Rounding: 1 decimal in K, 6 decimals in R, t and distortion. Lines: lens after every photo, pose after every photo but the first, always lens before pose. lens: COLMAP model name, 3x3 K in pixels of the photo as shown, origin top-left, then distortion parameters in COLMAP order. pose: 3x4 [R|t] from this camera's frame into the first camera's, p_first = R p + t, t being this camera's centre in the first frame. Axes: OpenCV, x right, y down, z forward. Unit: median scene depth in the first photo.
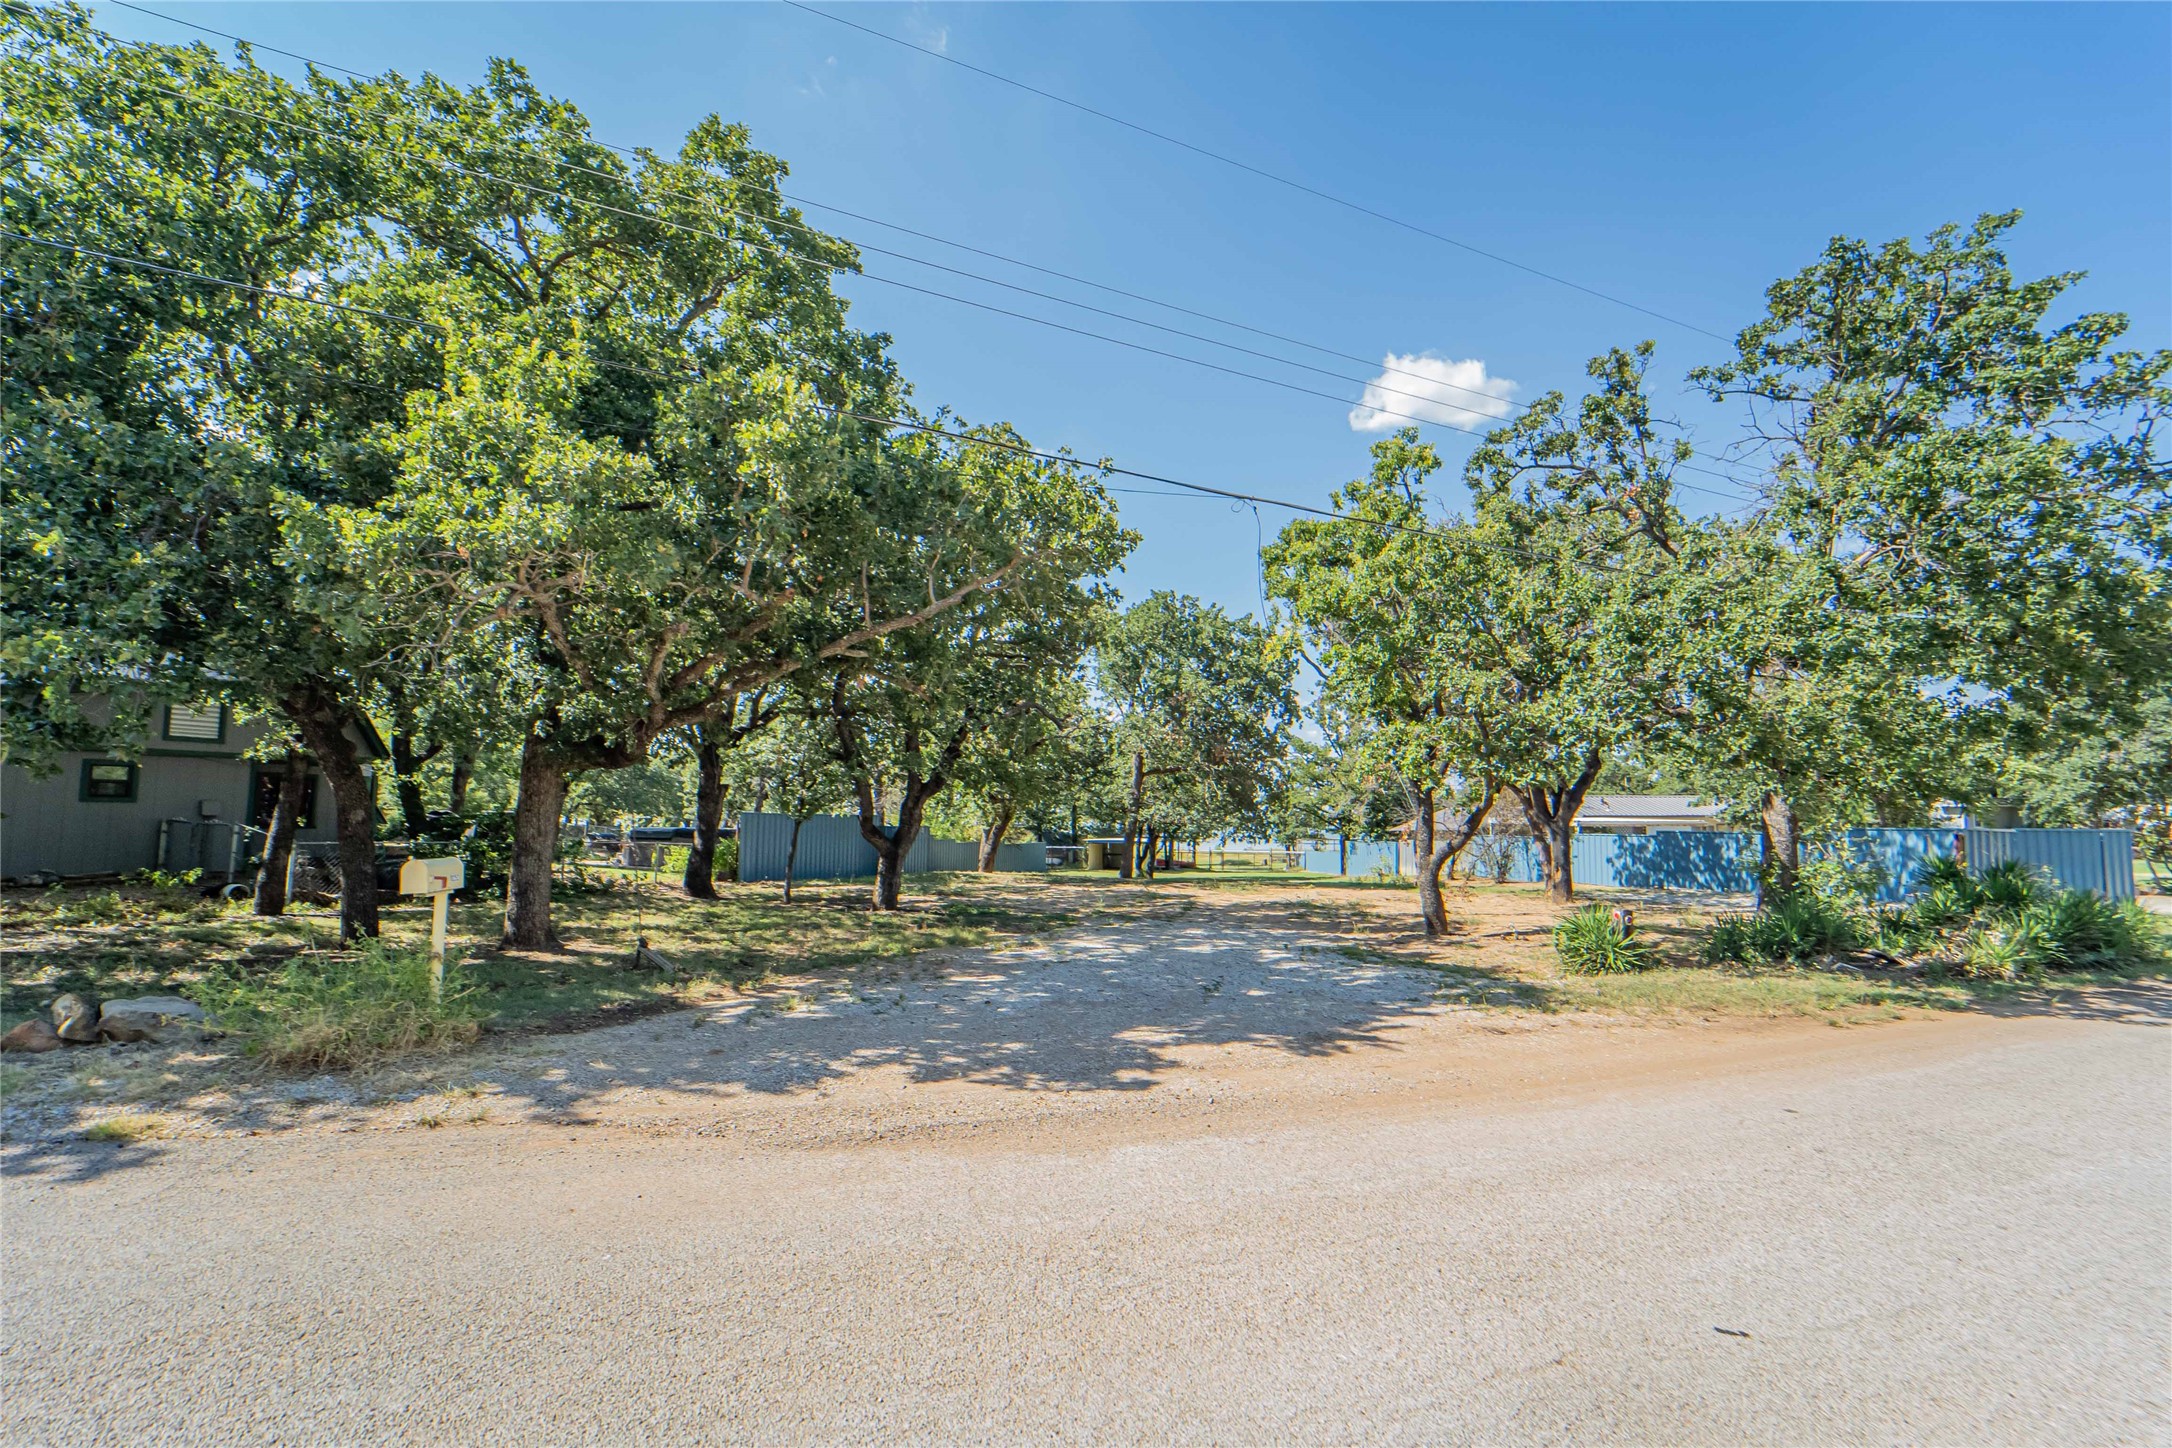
lens RADIAL K [[880.5, 0, 1100.2], [0, 880.5, 734.3], [0, 0, 1]] dist [-0.022624, 0.001581]
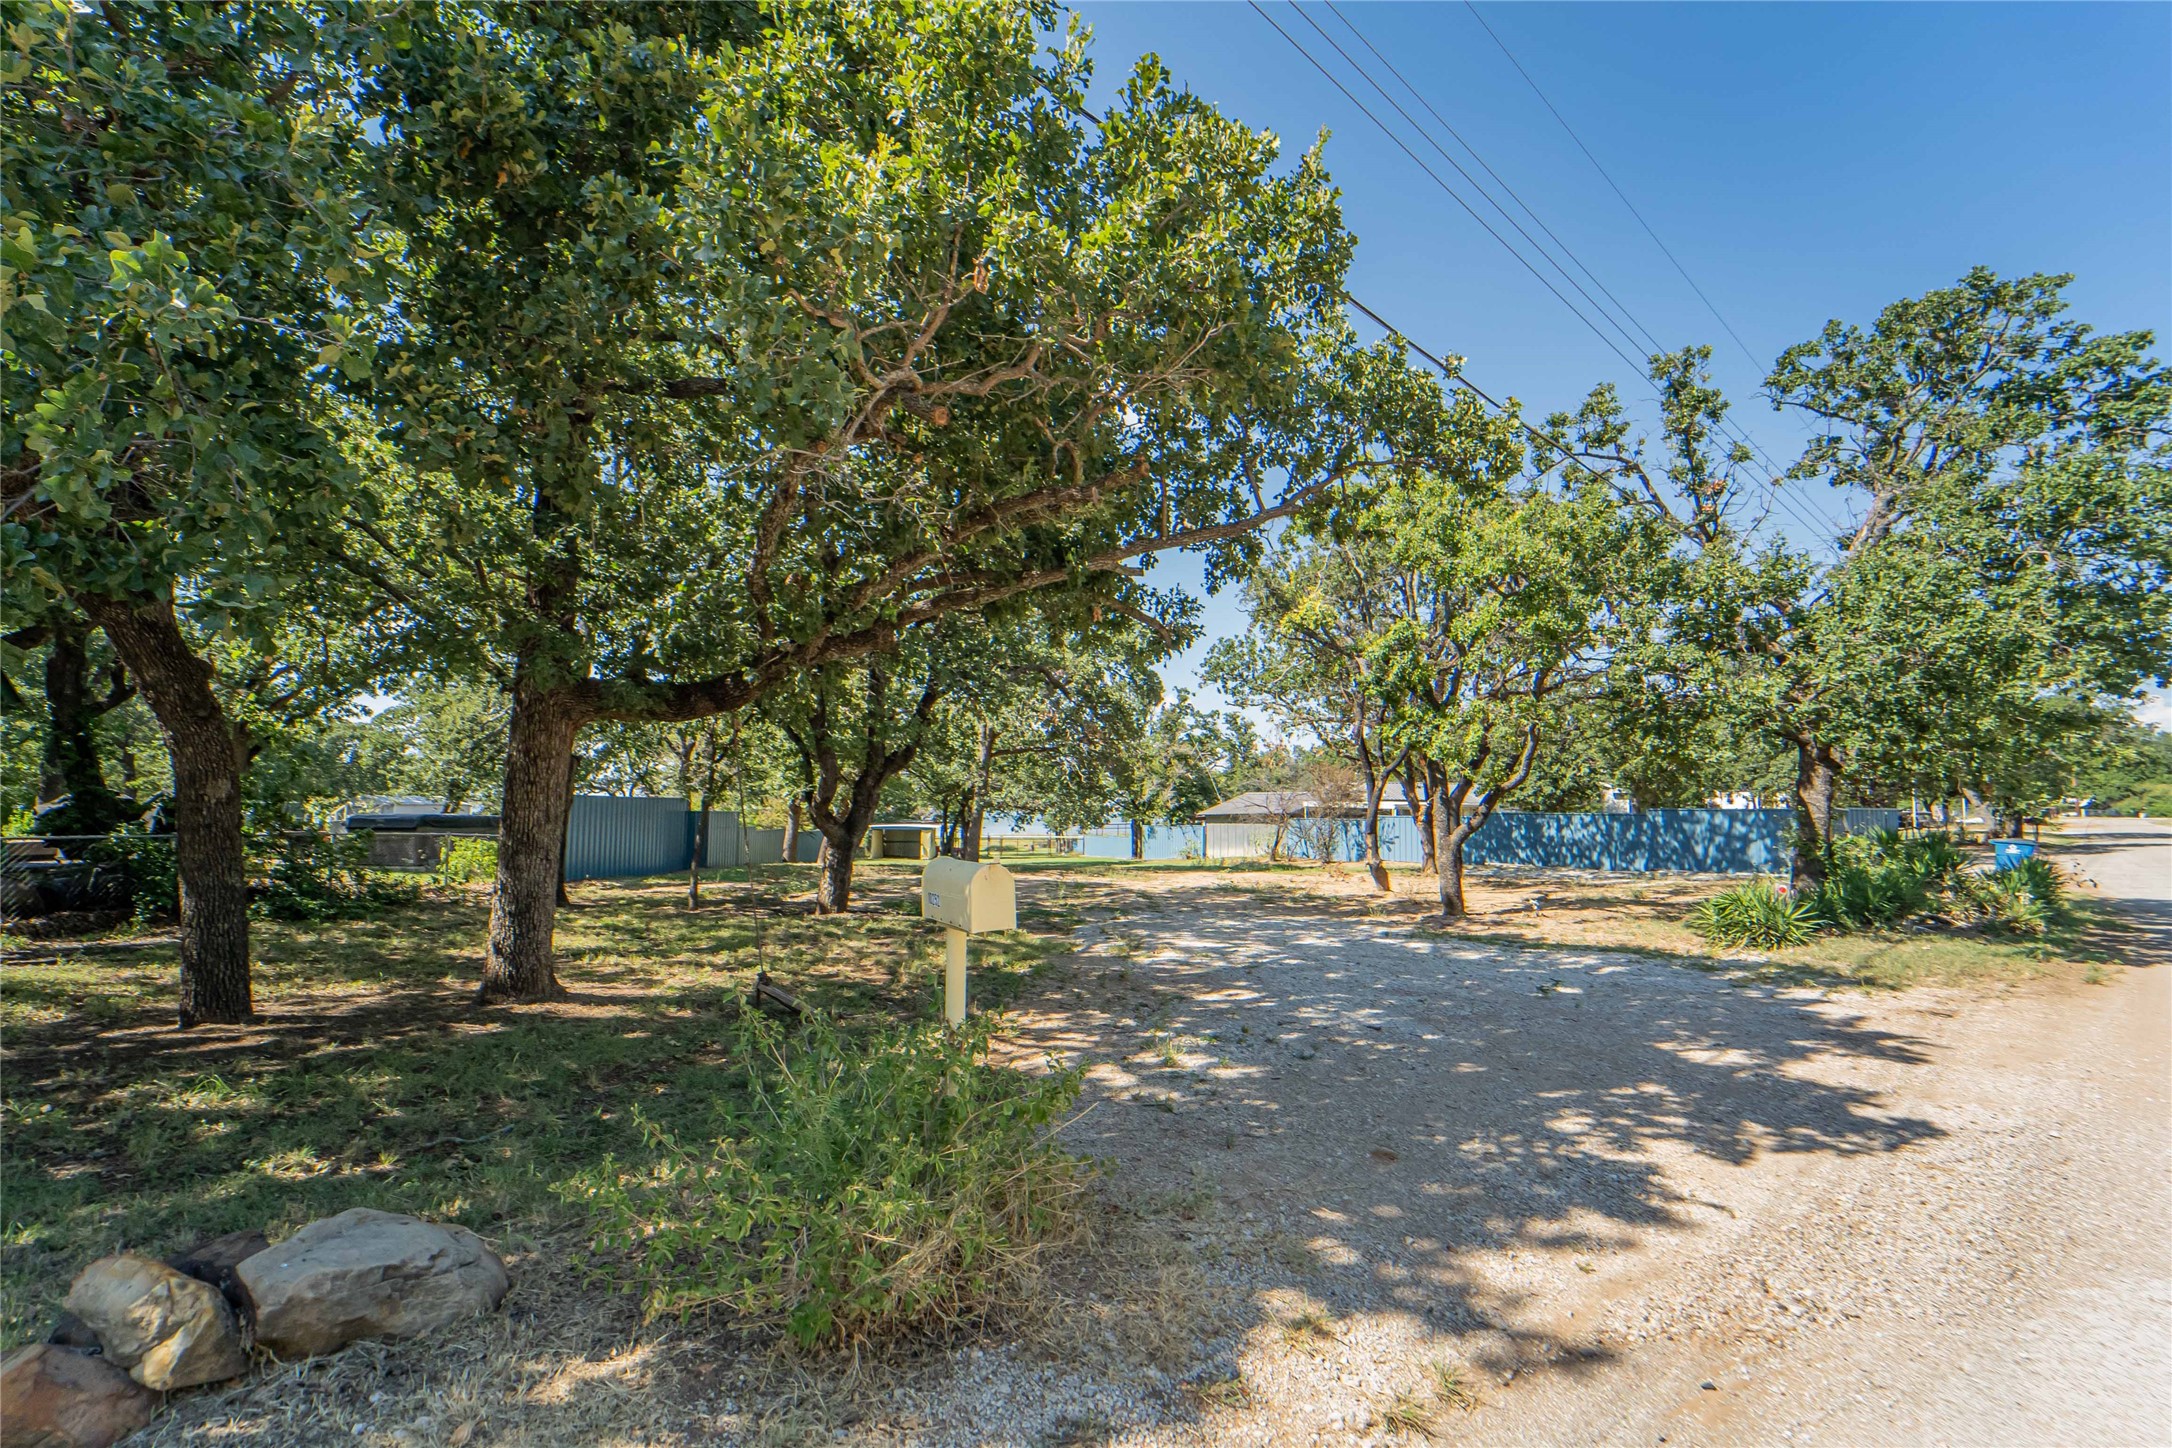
lens RADIAL K [[880.5, 0, 1091.5], [0, 880.5, 728.2], [0, 0, 1]] dist [-0.022624, 0.001581]
pose [[0.948672, 0.025346, 0.315245, -0.436366], [-0.028177, 0.999593, 0.004425, 0.031590], [-0.315005, -0.013080, 0.949000, 0.246703]]
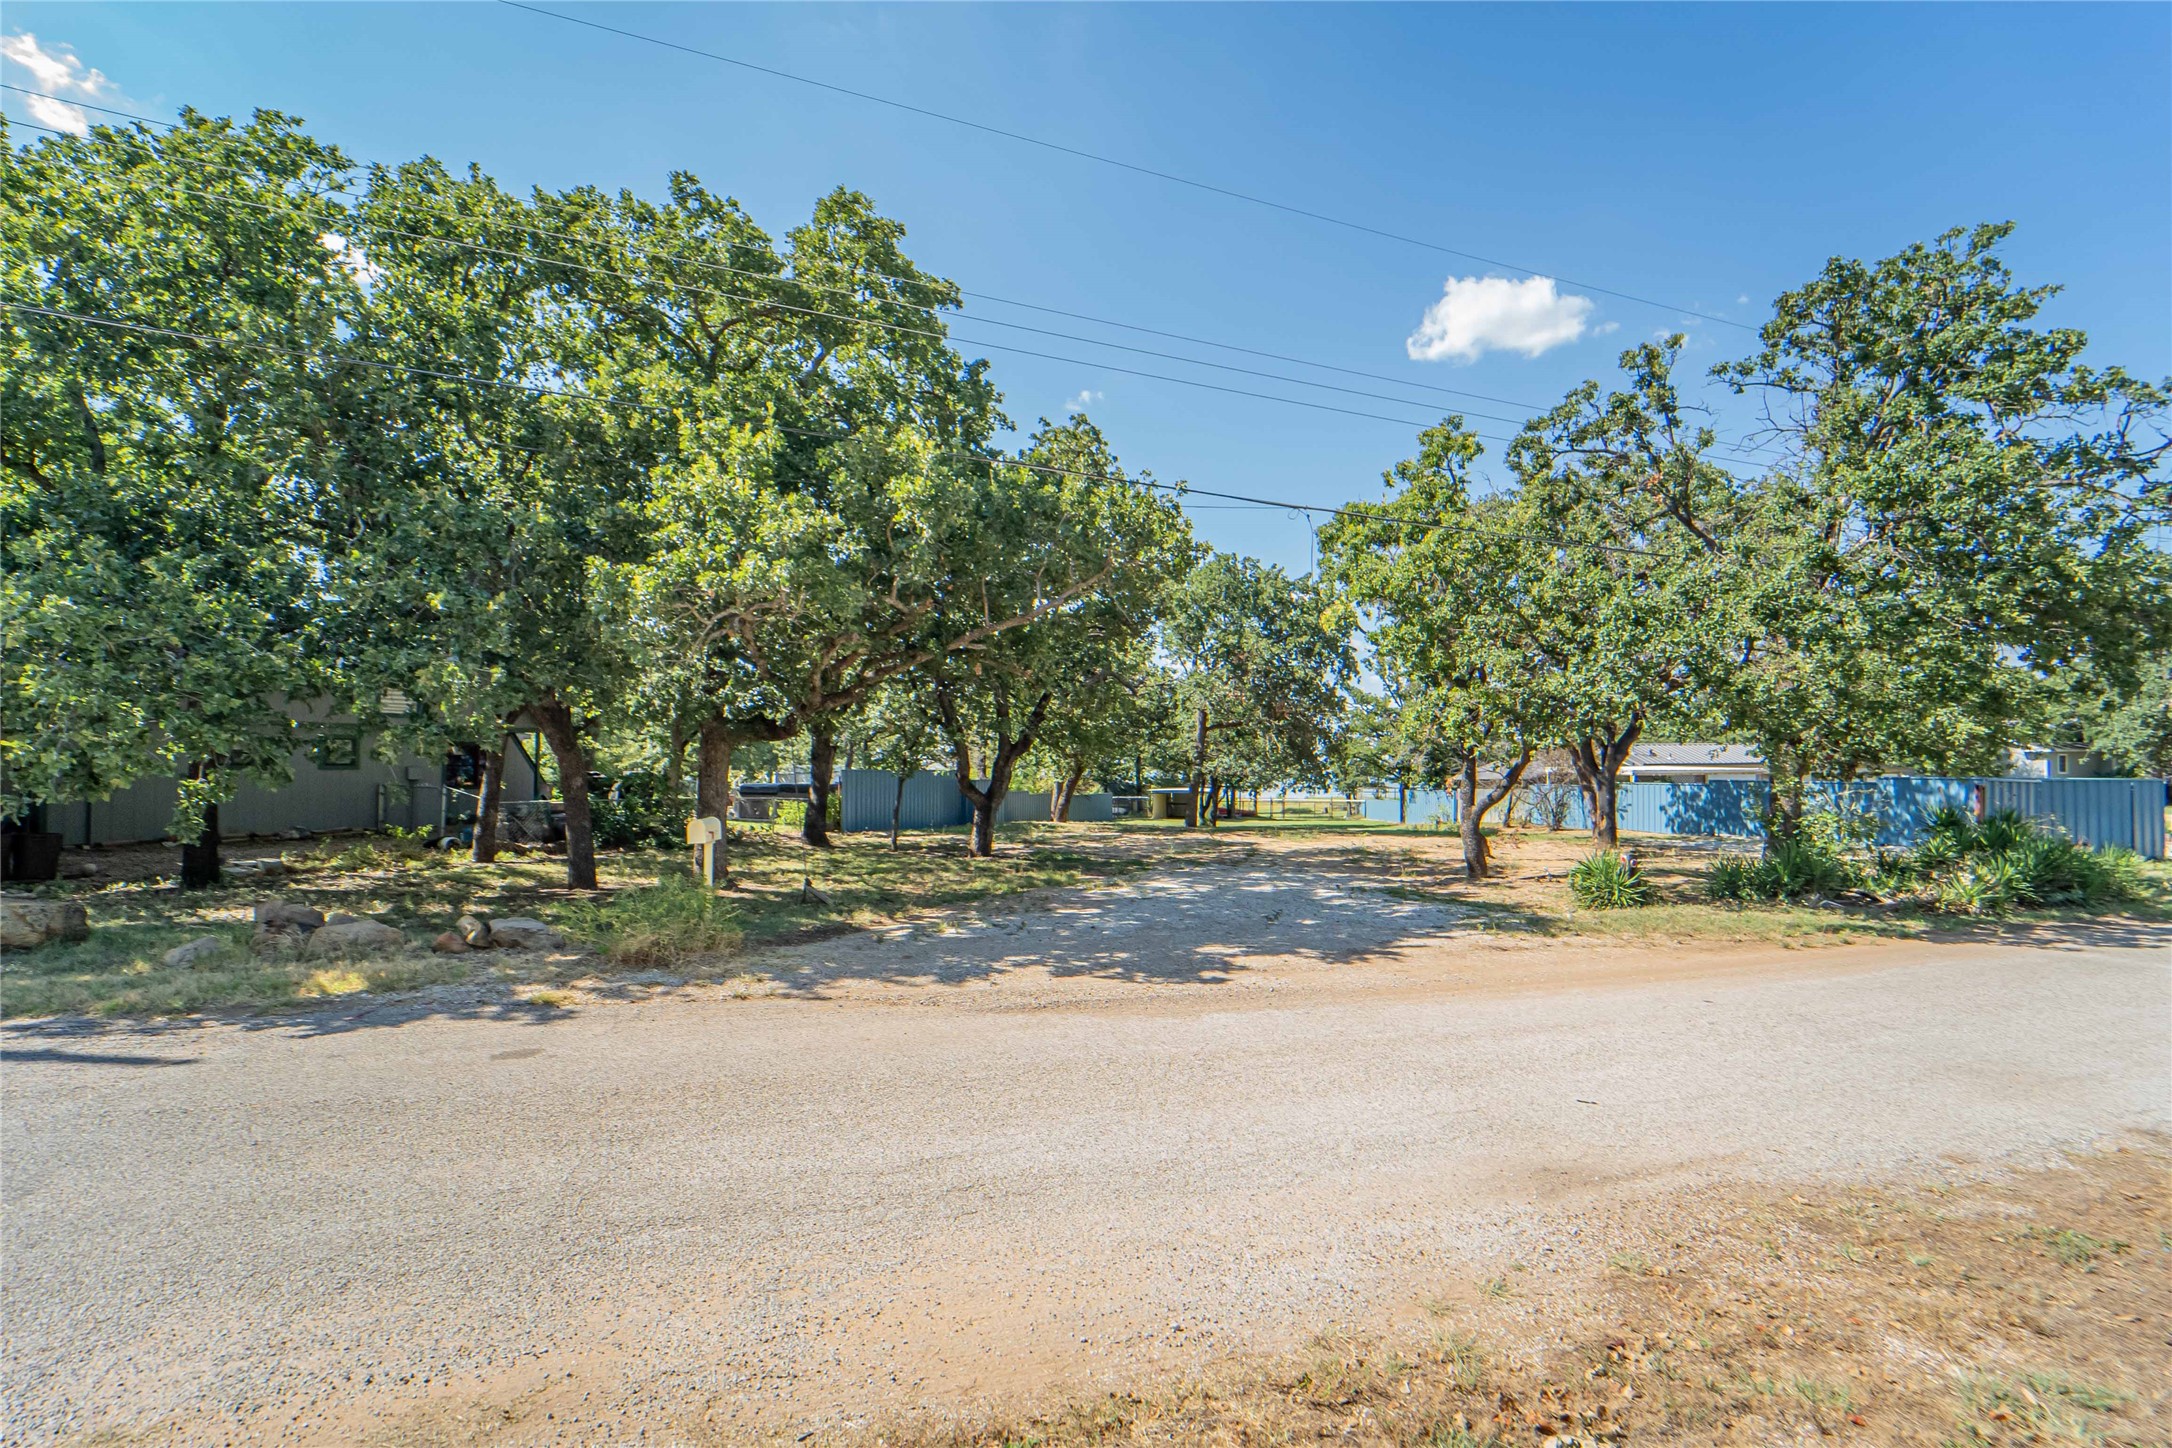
lens RADIAL K [[880.5, 0, 1098.3], [0, 880.5, 733.4], [0, 0, 1]] dist [-0.022624, 0.001581]
pose [[0.997480, -0.011310, -0.070044, -0.020164], [0.015279, 0.998291, 0.056401, -0.030821], [0.069286, -0.057329, 0.995948, -0.169925]]
